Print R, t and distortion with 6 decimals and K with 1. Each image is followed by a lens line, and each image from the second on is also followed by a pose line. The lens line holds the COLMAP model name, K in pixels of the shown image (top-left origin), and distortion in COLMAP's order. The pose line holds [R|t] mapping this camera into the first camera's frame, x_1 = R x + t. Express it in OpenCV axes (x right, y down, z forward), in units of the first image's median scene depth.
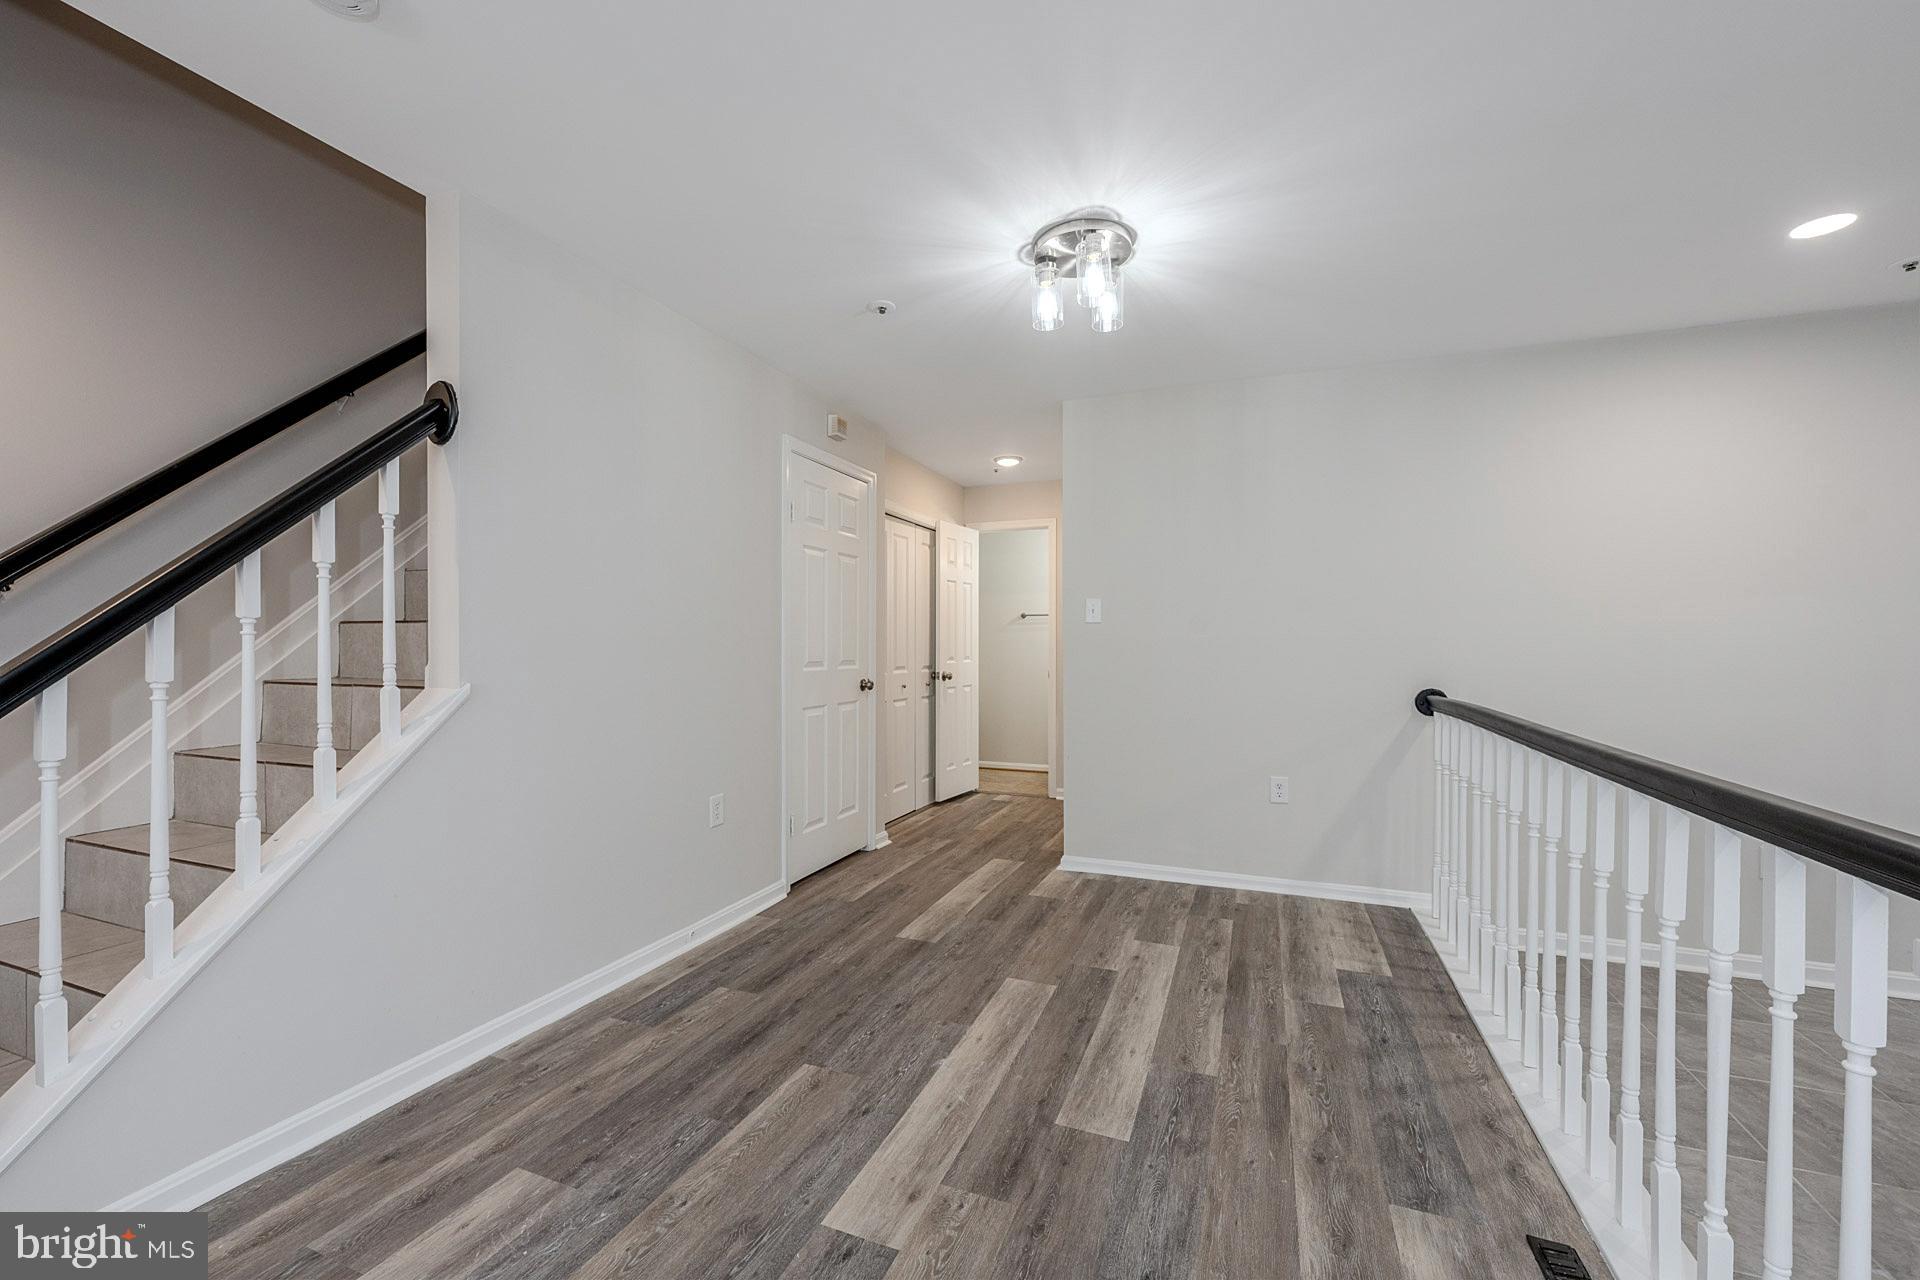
lens RADIAL K [[771.3, 0, 949.3], [0, 771.3, 651.3], [0, 0, 1]] dist [-0.000436, 0.000257]
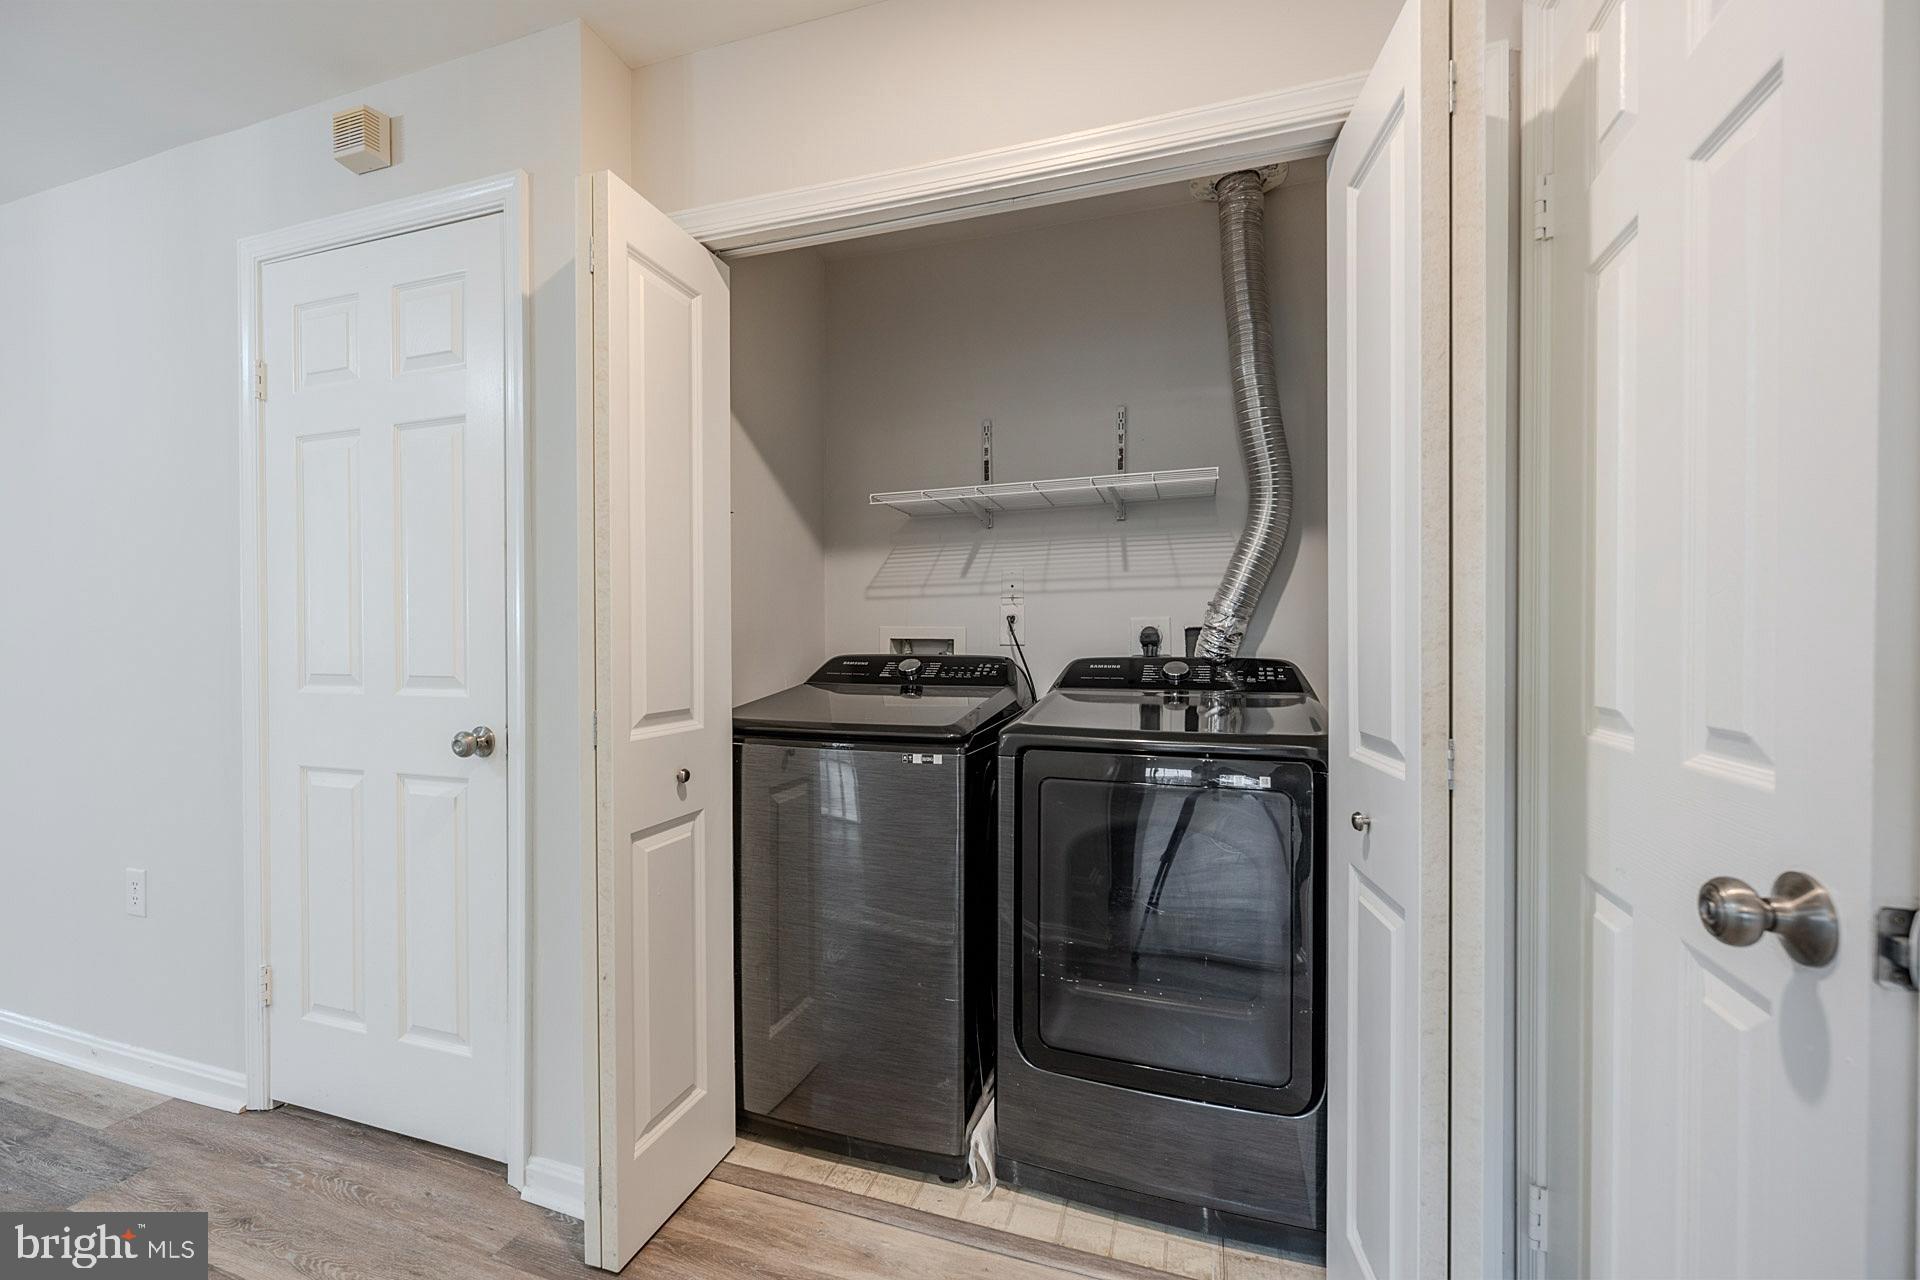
lens RADIAL K [[771.3, 0, 949.3], [0, 771.3, 651.3], [0, 0, 1]] dist [-0.000436, 0.000257]
pose [[0.061689, 0.007968, -0.998064, 0.342522], [-0.010554, 0.999917, 0.007330, -0.008714], [0.998040, 0.010082, 0.061768, 1.435692]]
